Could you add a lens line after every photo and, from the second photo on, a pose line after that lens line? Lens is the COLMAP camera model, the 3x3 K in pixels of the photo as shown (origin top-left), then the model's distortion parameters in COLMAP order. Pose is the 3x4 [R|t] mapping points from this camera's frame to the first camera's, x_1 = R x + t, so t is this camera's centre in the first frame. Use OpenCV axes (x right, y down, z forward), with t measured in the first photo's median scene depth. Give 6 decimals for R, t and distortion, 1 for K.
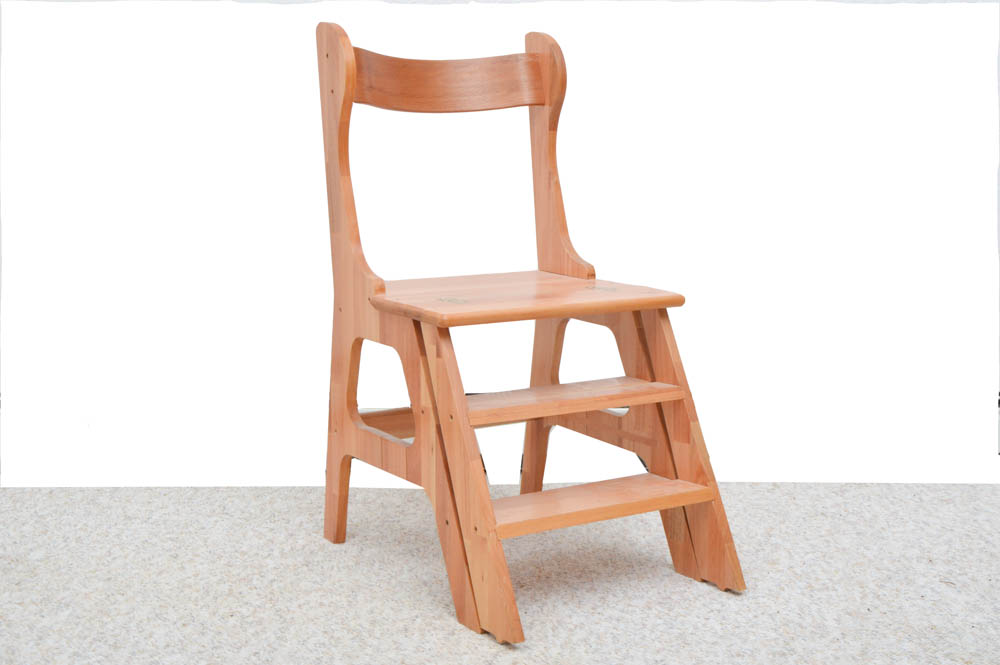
lens RADIAL K [[1357.1, 0, 499.2], [0, 1357.1, 332.2], [0, 0, 1]] dist [-0.041263, 0.000000]
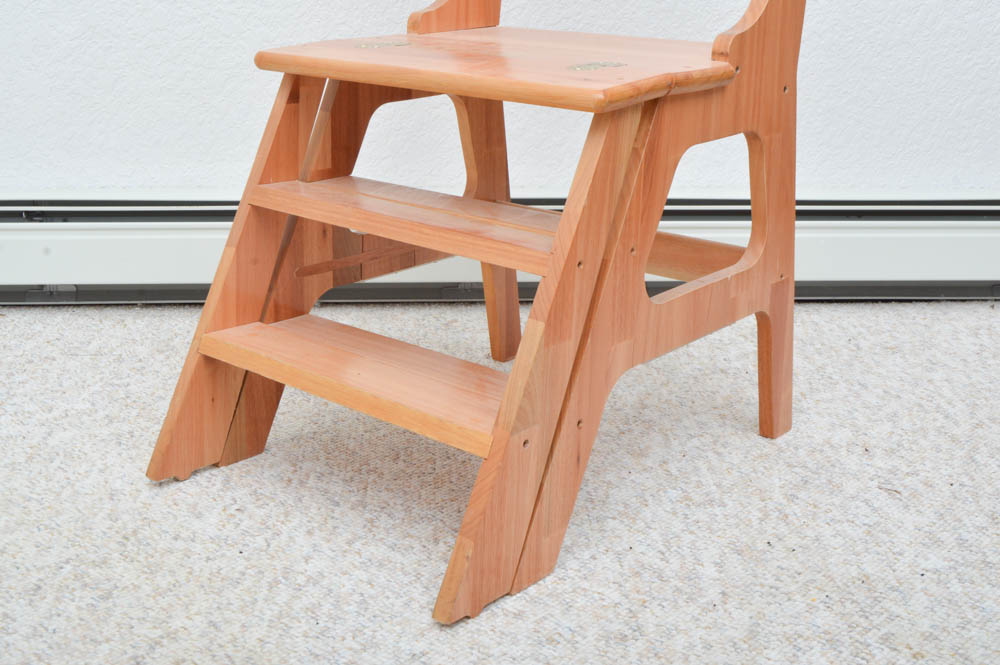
lens RADIAL K [[1272.0, 0, 500.4], [0, 1272.0, 331.8], [0, 0, 1]] dist [-0.036610, 0.000000]
pose [[0.999744, -0.001518, 0.022588, 0.123966], [-0.002137, 0.986962, 0.160942, 0.004396], [-0.022538, -0.160949, 0.986705, 0.393886]]
